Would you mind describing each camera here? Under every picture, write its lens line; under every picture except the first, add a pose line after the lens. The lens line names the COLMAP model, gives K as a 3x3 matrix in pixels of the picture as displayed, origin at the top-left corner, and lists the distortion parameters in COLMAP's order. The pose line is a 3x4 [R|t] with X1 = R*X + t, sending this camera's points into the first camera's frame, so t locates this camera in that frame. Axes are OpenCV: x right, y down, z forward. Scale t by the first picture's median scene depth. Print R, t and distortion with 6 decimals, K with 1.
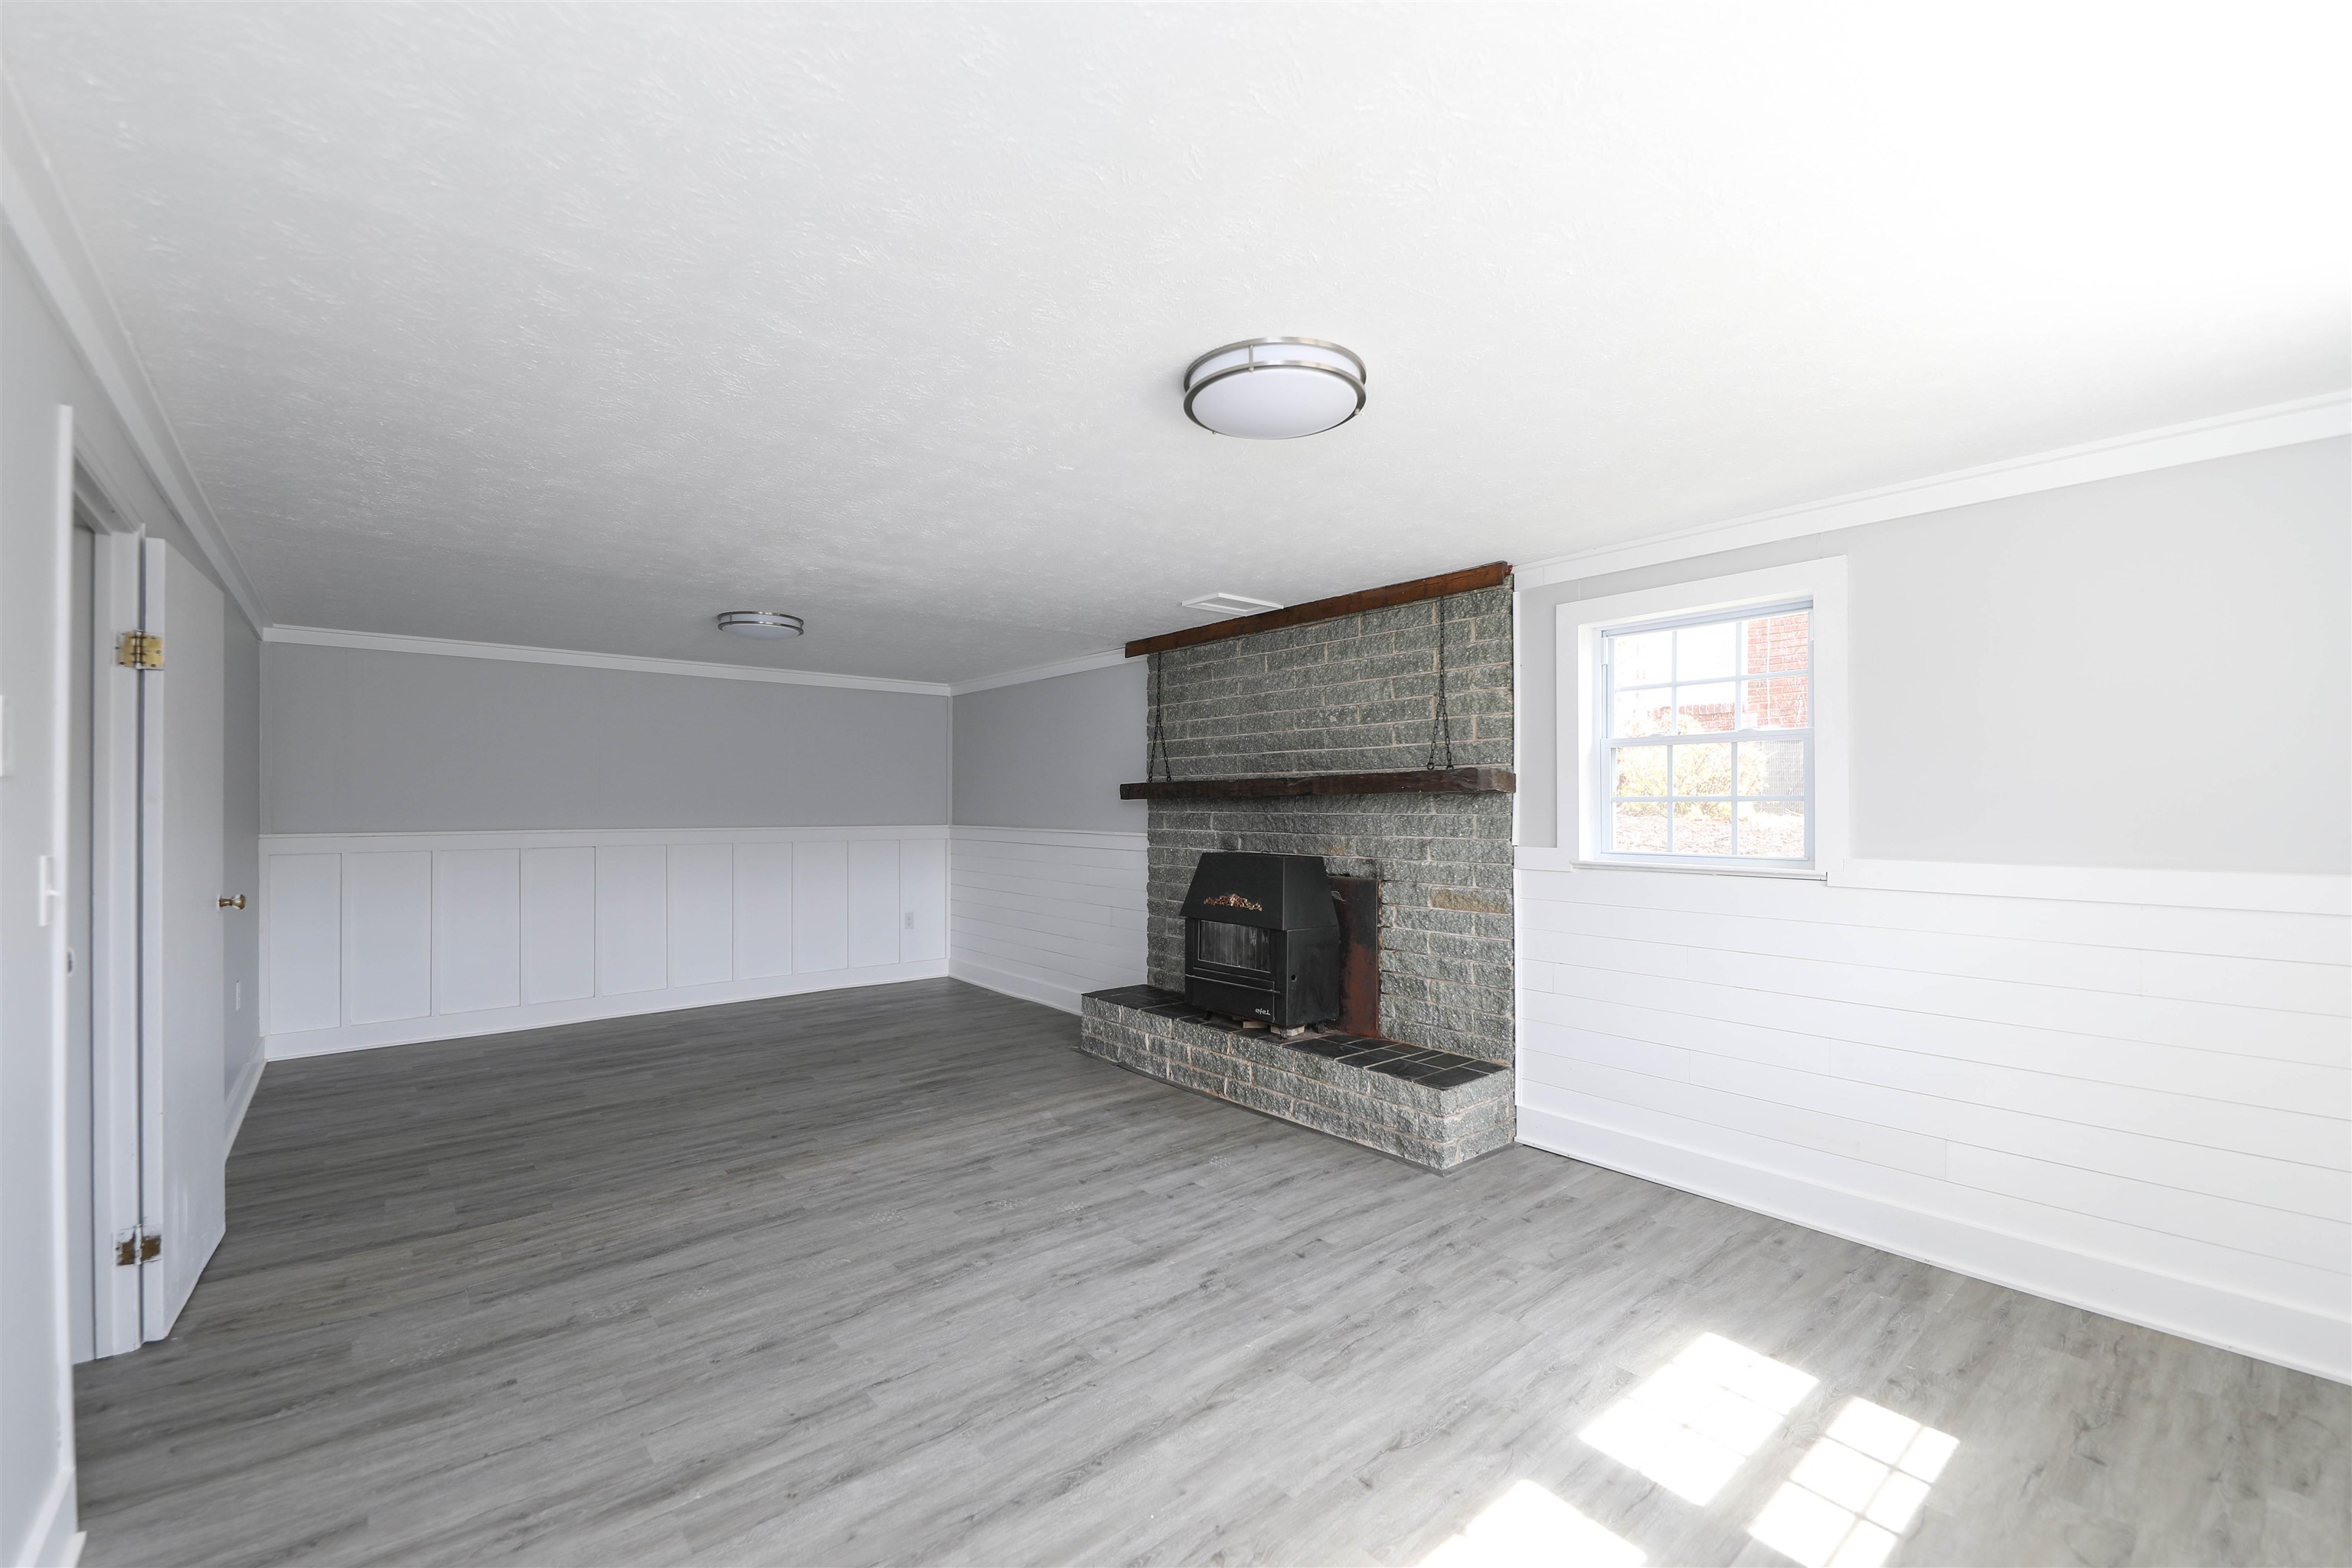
lens RADIAL K [[973.4, 0, 1158.3], [0, 973.4, 797.7], [0, 0, 1]] dist [0.000561, 0.000160]
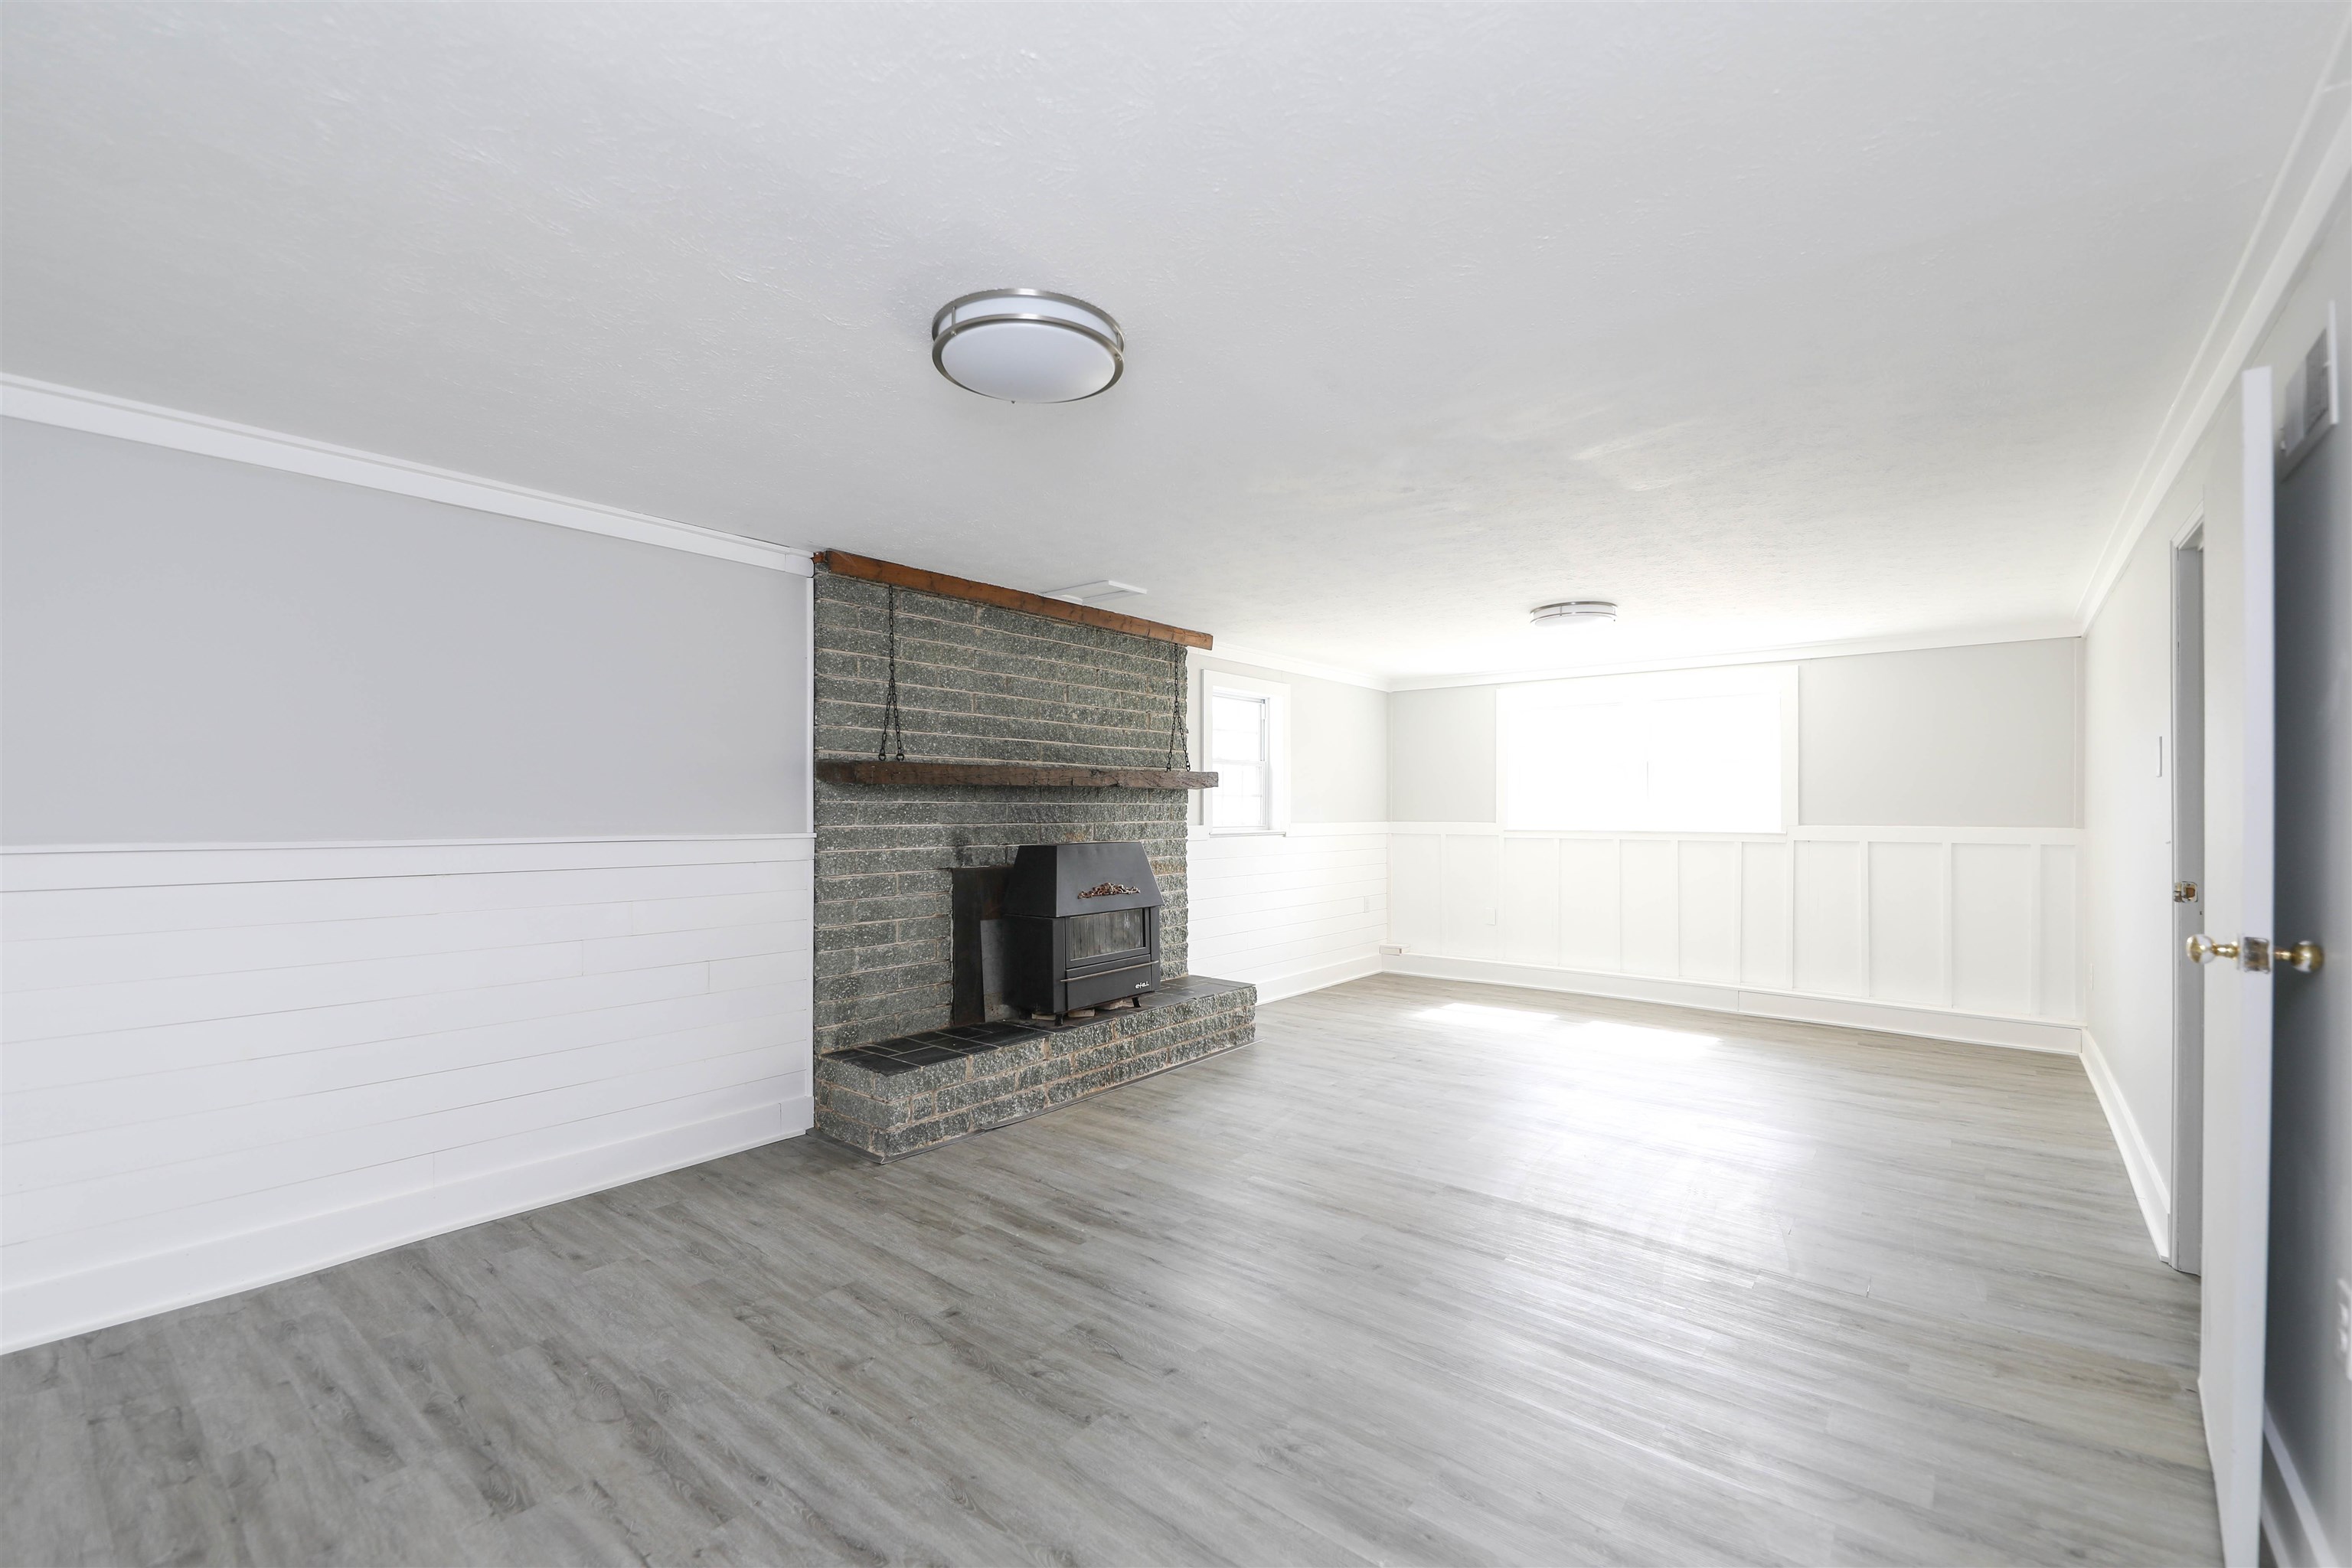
lens RADIAL K [[973.4, 0, 1157.9], [0, 973.4, 796.9], [0, 0, 1]] dist [0.000561, 0.000160]
pose [[-0.189283, 0.006693, 0.981900, -0.876763], [-0.012490, 0.999879, -0.009224, 0.017558], [-0.981843, -0.014010, -0.189177, 1.079508]]
